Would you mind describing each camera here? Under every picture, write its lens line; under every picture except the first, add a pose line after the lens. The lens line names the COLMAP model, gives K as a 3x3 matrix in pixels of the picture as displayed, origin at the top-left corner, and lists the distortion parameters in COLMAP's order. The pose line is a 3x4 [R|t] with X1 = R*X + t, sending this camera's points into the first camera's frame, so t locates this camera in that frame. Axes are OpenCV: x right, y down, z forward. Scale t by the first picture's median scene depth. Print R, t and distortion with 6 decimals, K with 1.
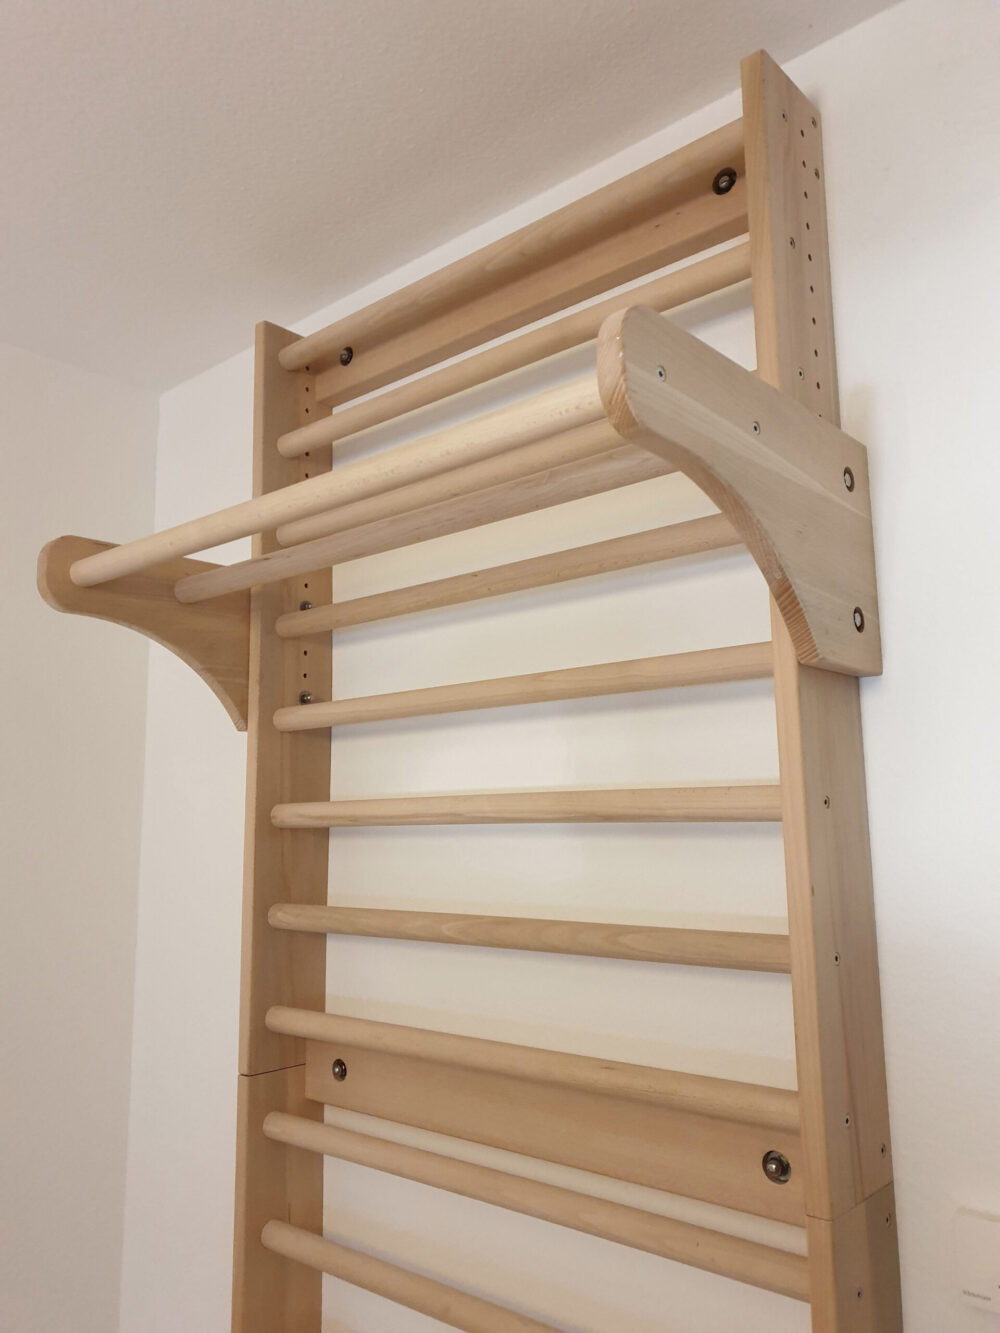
lens RADIAL K [[1034.4, 0, 500.6], [0, 1034.4, 666.8], [0, 0, 1]] dist [0.031104, -0.001472]
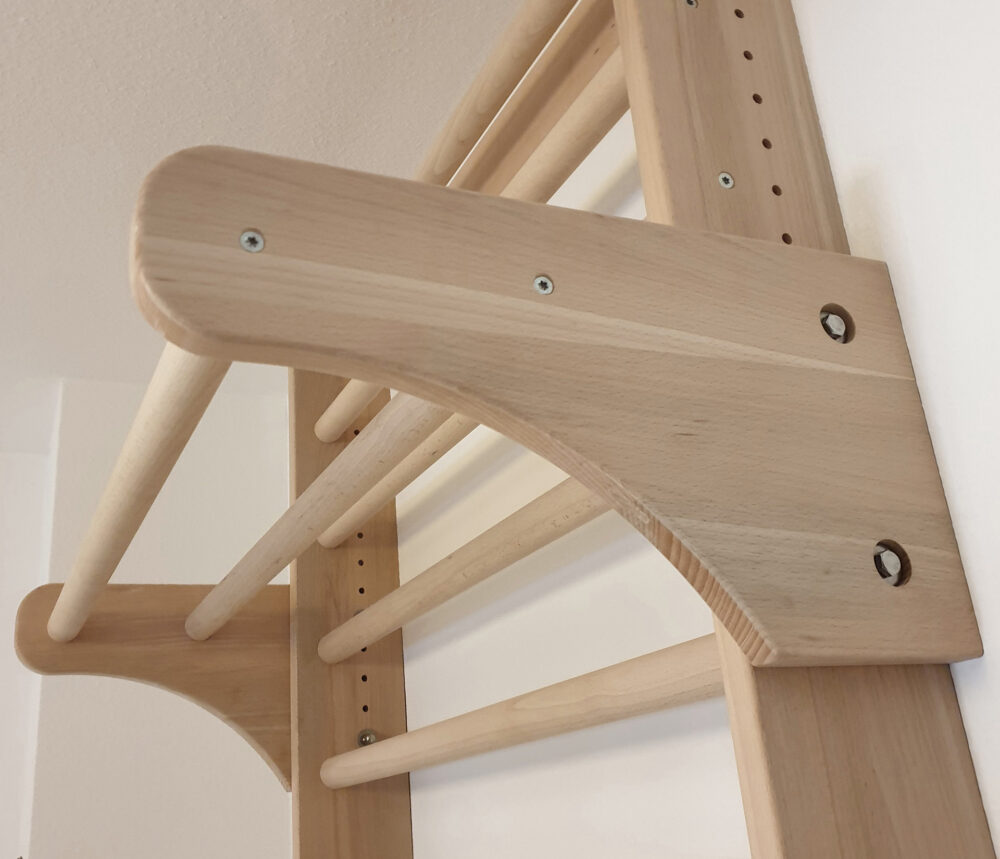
lens RADIAL K [[1091.3, 0, 498.4], [0, 1091.3, 376.3], [0, 0, 1]] dist [0.033098, 0.000000]
pose [[0.917926, -0.211272, -0.335822, 0.244133], [0.131296, 0.960493, -0.245385, -0.017020], [0.374398, 0.181153, 0.909401, 0.250945]]
